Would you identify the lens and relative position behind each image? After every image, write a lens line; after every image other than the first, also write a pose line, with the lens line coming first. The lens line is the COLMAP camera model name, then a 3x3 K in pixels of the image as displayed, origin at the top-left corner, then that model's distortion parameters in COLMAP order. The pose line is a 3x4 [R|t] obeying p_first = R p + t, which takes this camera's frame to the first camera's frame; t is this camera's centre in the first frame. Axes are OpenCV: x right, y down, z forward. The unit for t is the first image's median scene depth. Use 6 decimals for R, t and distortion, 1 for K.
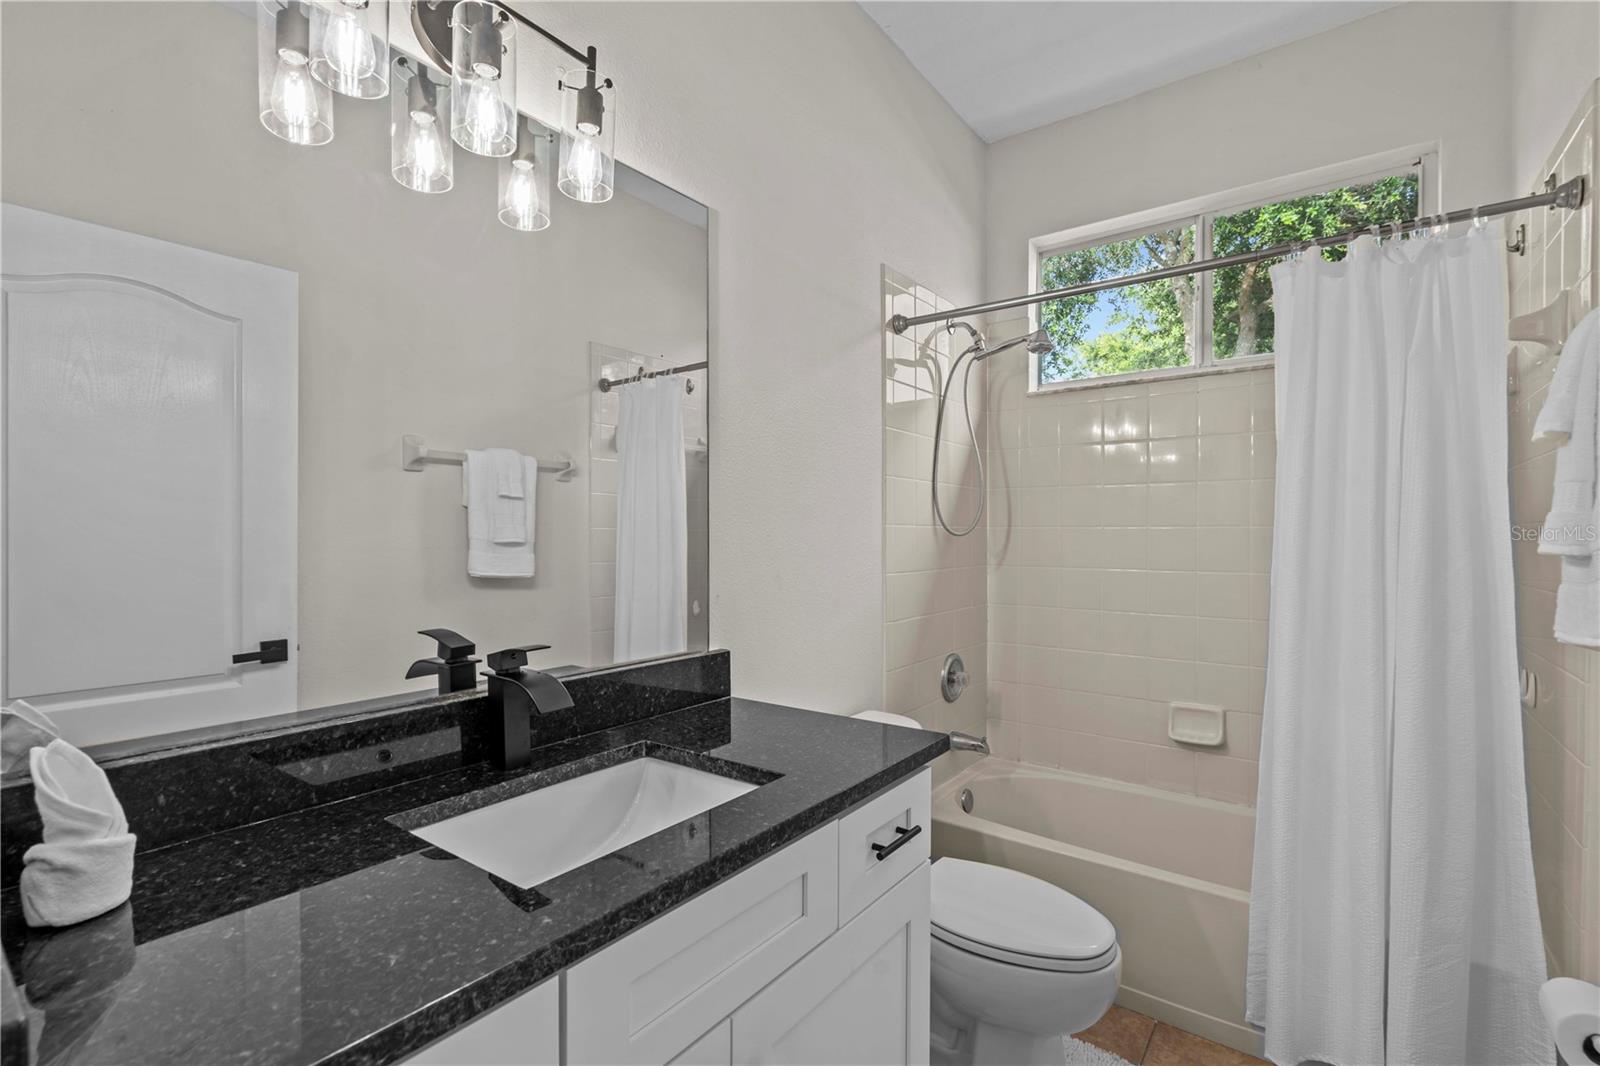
lens RADIAL K [[722.0, 0, 797.7], [0, 722.0, 541.6], [0, 0, 1]] dist [-0.004716, 0.001832]
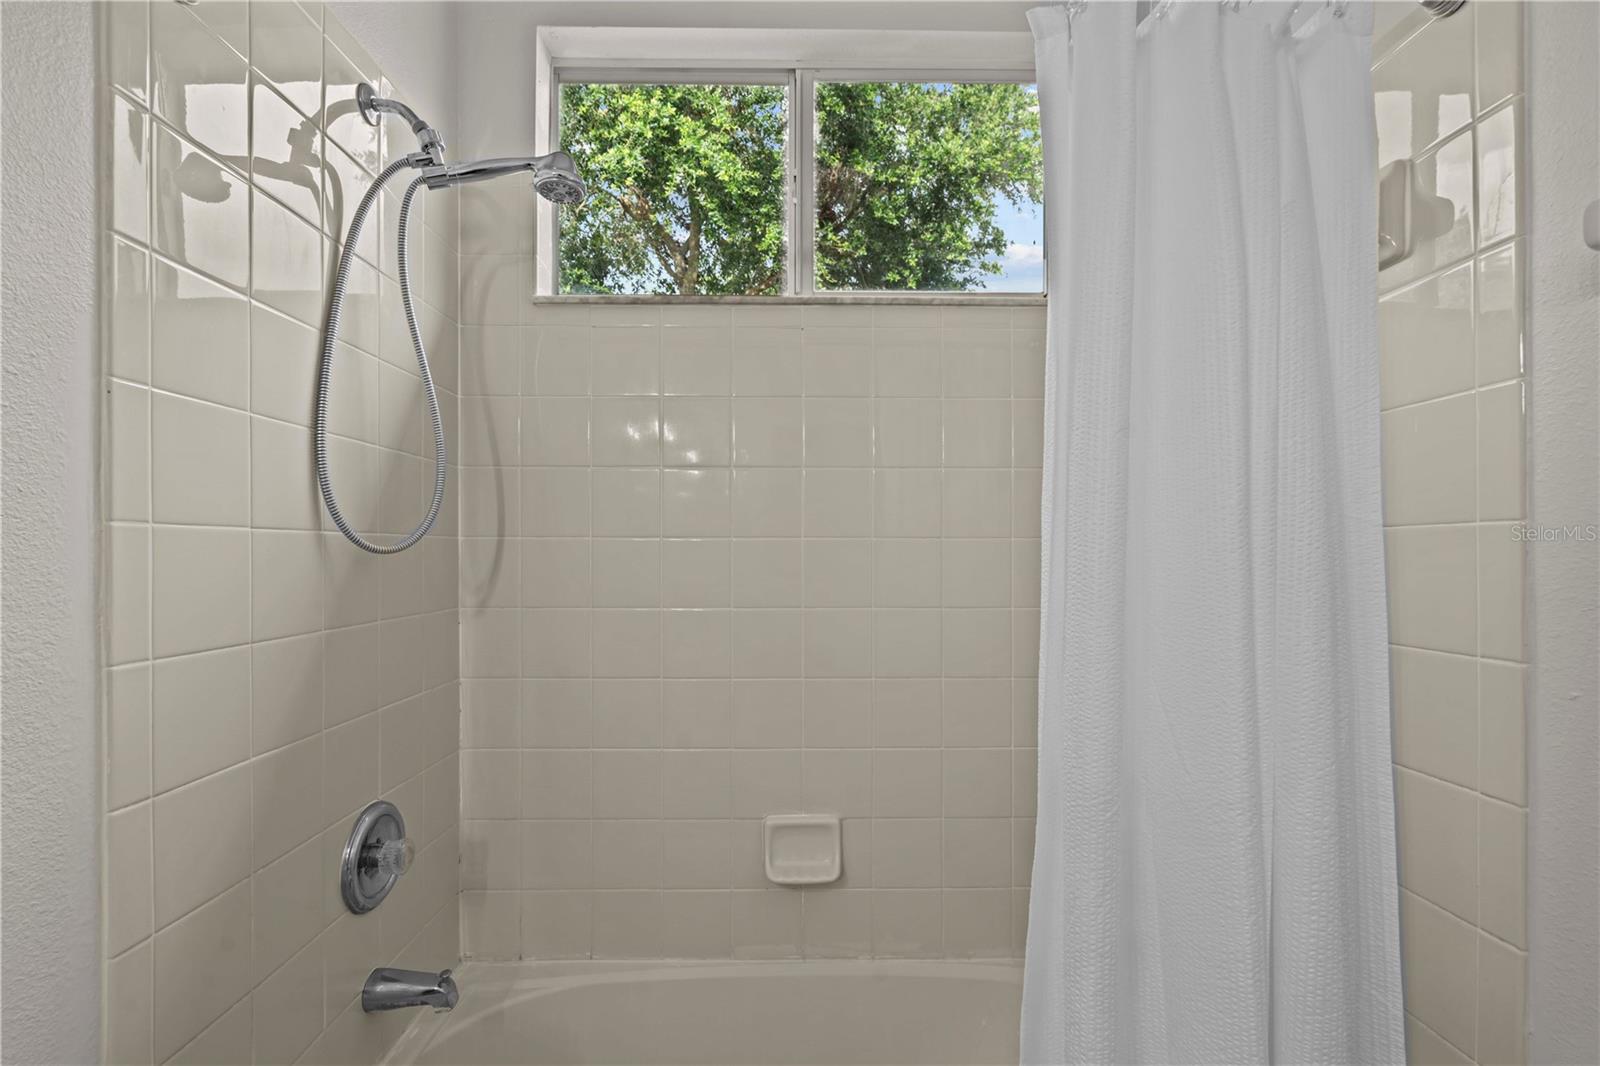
lens RADIAL K [[722.0, 0, 797.7], [0, 722.0, 549.0], [0, 0, 1]] dist [-0.004716, 0.001832]
pose [[0.791340, 0.000808, 0.611376, 0.147272], [0.006129, 0.999938, -0.009253, -0.004587], [-0.611346, 0.011070, 0.791286, 0.462352]]
